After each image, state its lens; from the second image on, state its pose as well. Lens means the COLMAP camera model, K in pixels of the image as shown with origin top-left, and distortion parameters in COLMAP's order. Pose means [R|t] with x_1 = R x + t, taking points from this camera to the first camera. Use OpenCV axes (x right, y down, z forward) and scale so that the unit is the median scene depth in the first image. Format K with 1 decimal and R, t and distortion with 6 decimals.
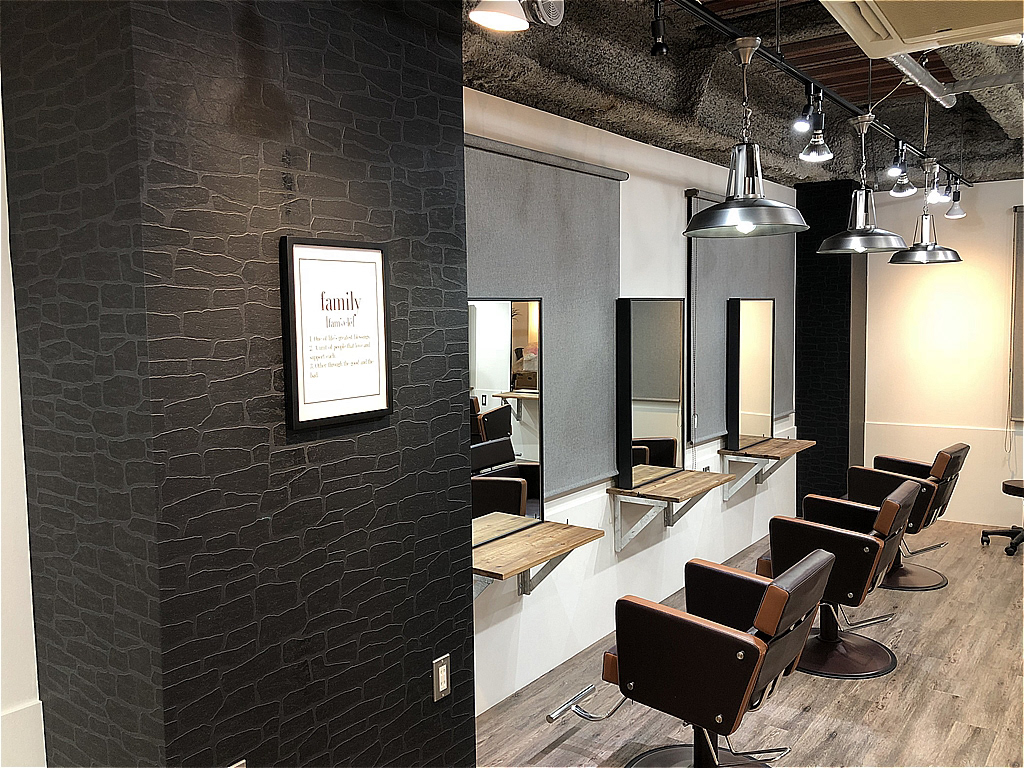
lens RADIAL K [[839.2, 0, 512.1], [0, 839.2, 383.7], [0, 0, 1]] dist [0.004003, 0.000842]
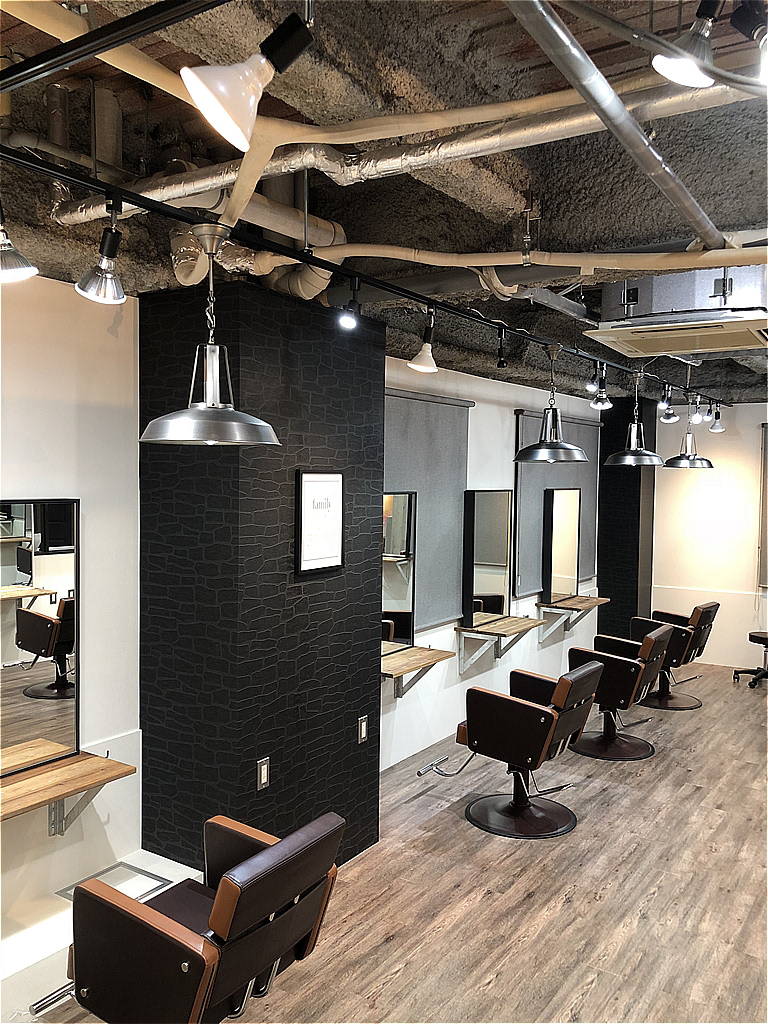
lens RADIAL K [[839.2, 0, 384.2], [0, 839.2, 512.8], [0, 0, 1]] dist [0.004003, 0.000842]
pose [[0.998191, 0.027880, 0.053275, -0.095160], [-0.025803, 0.998895, -0.039283, -0.007282], [-0.054312, 0.037837, 0.997807, -0.442794]]
